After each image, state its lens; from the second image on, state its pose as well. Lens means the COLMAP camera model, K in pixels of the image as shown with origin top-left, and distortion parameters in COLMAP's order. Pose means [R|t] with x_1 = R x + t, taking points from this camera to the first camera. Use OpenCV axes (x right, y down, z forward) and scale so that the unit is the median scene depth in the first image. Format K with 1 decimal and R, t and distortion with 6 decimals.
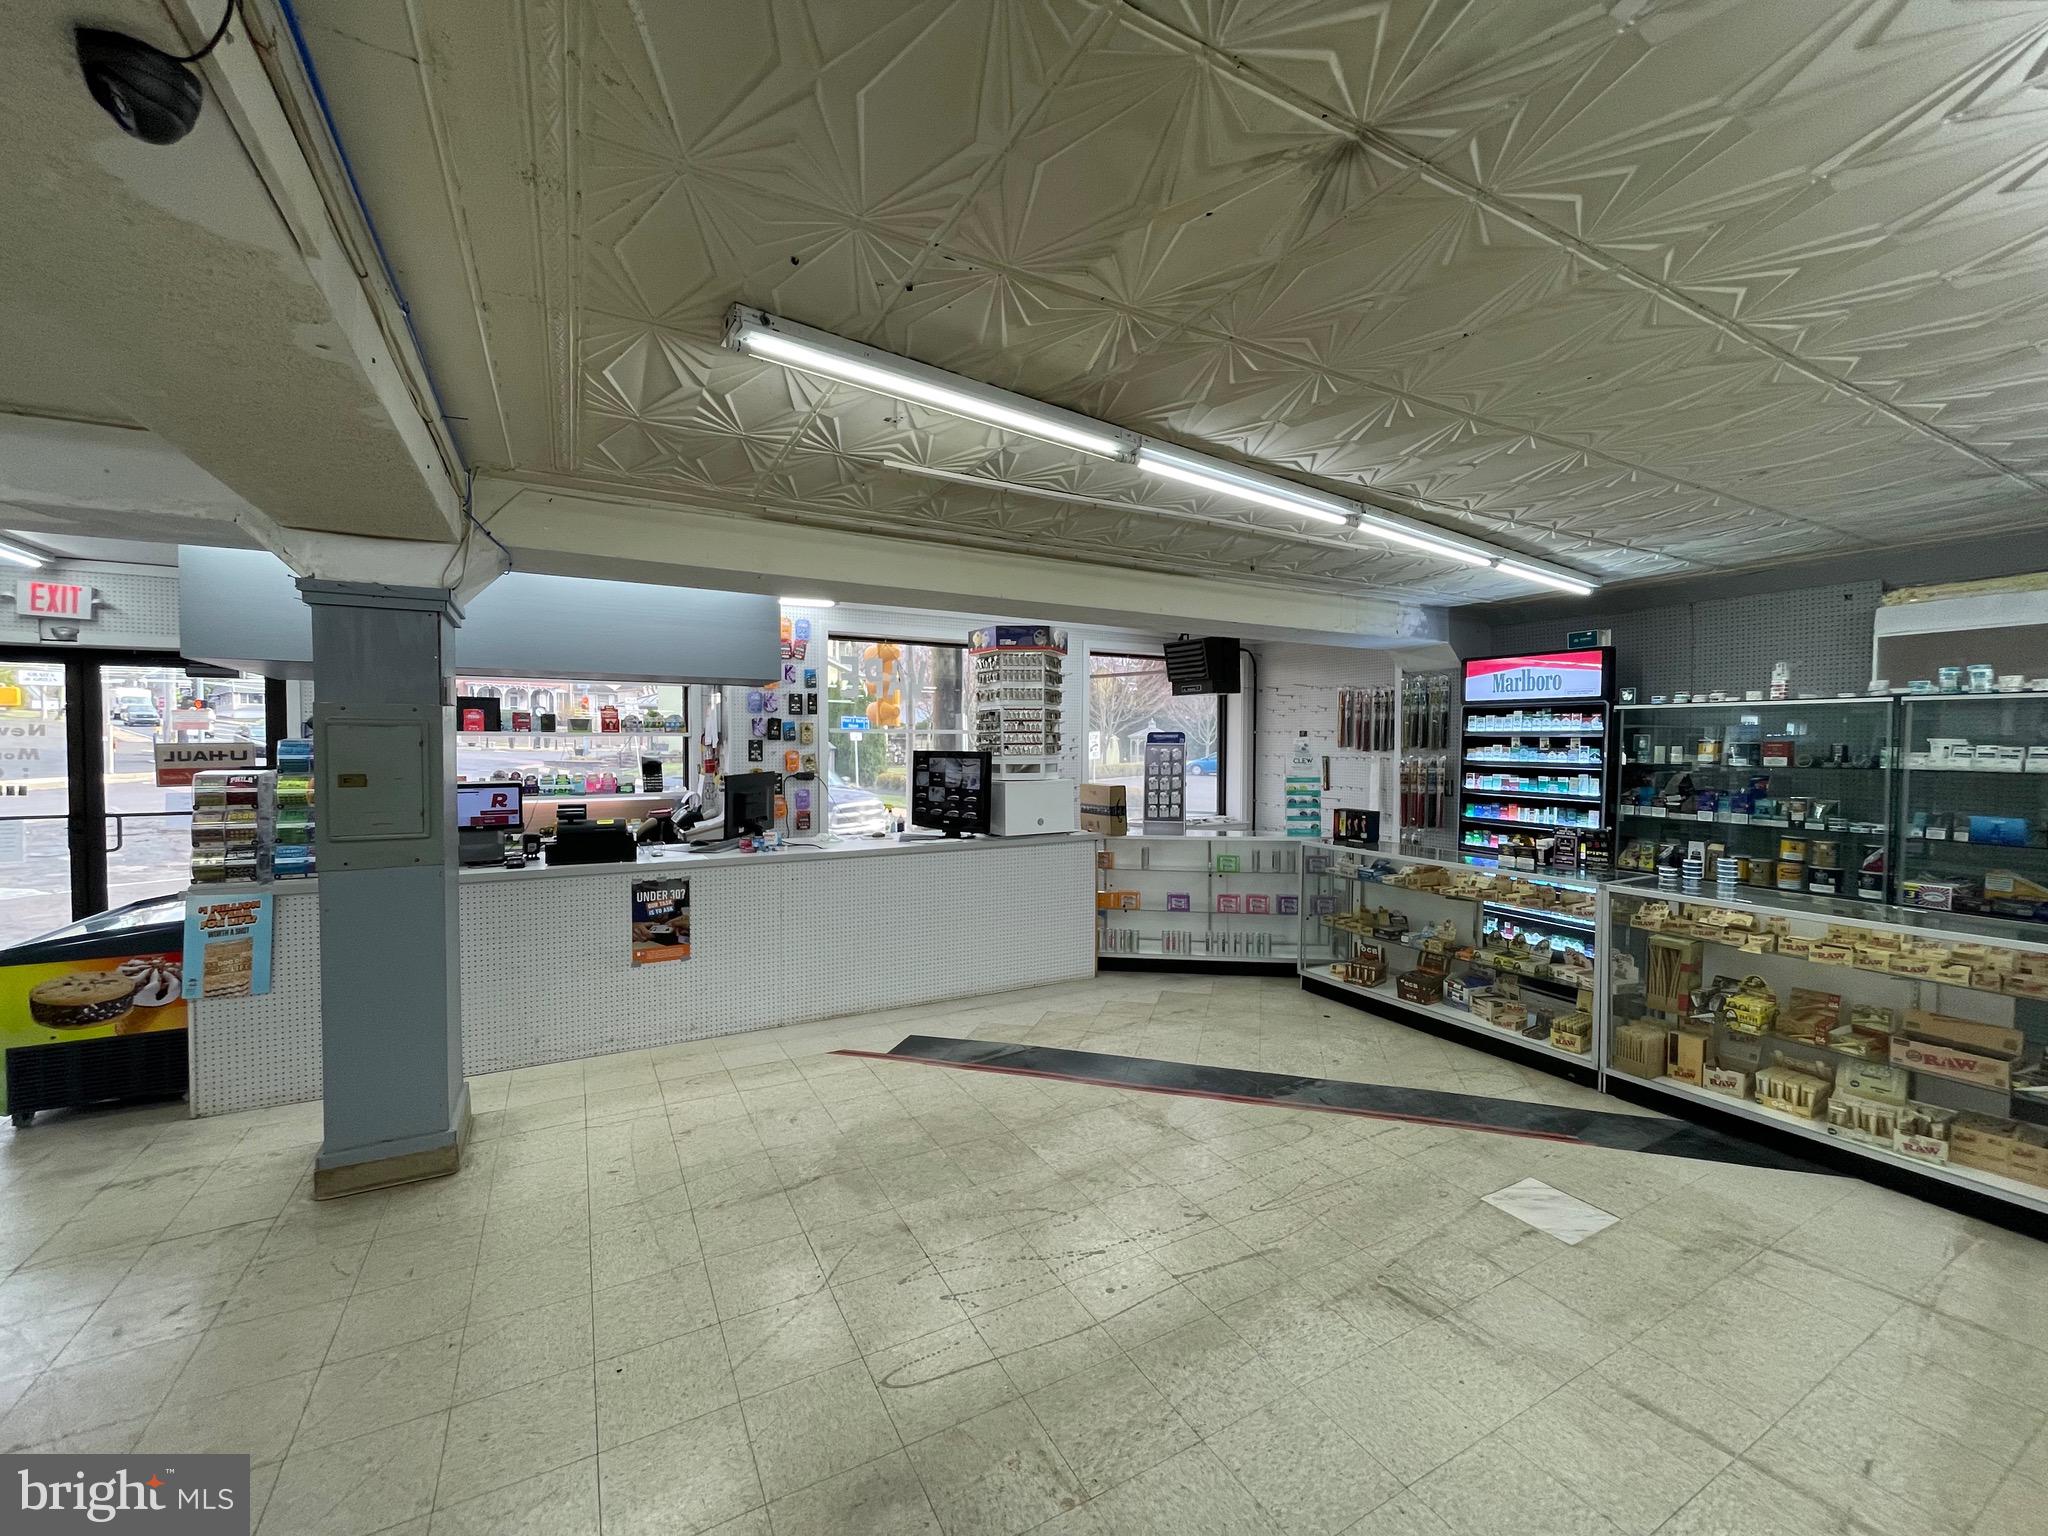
lens RADIAL K [[825.5, 0, 1030.2], [0, 825.5, 767.7], [0, 0, 1]] dist [-0.001042, 0.000445]
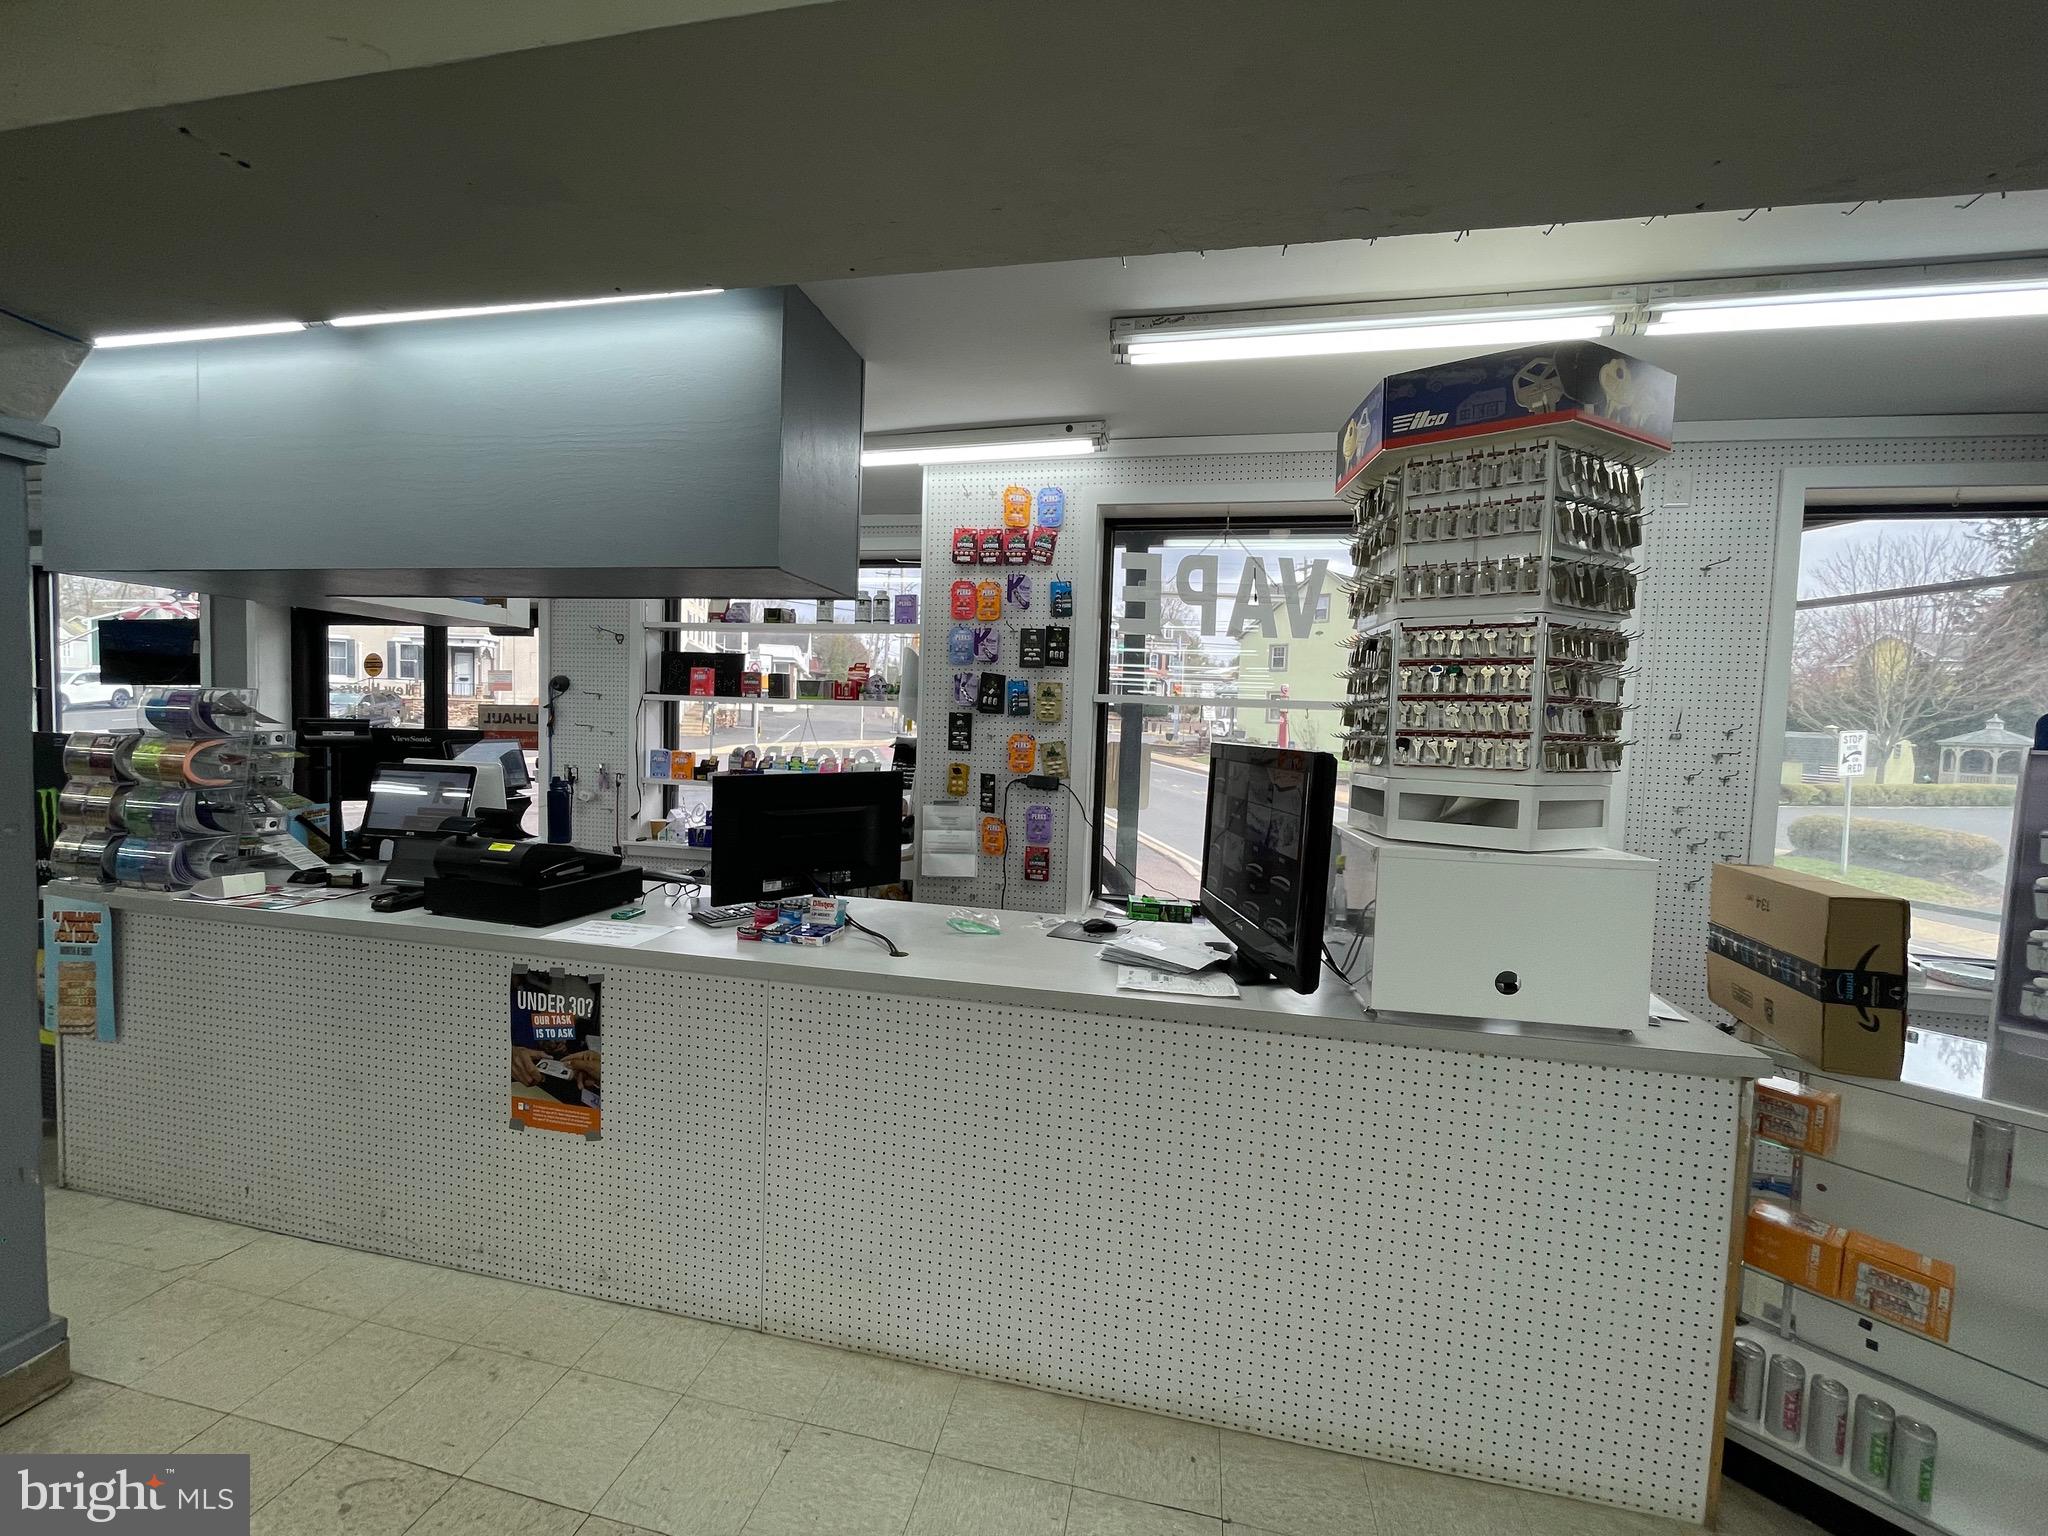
lens RADIAL K [[825.5, 0, 1025.4], [0, 825.5, 768.5], [0, 0, 1]] dist [-0.001042, 0.000445]
pose [[0.753027, 0.060440, -0.655208, 0.072869], [-0.052199, 0.998121, 0.032080, -0.016248], [0.655916, 0.010045, 0.754767, 0.616705]]
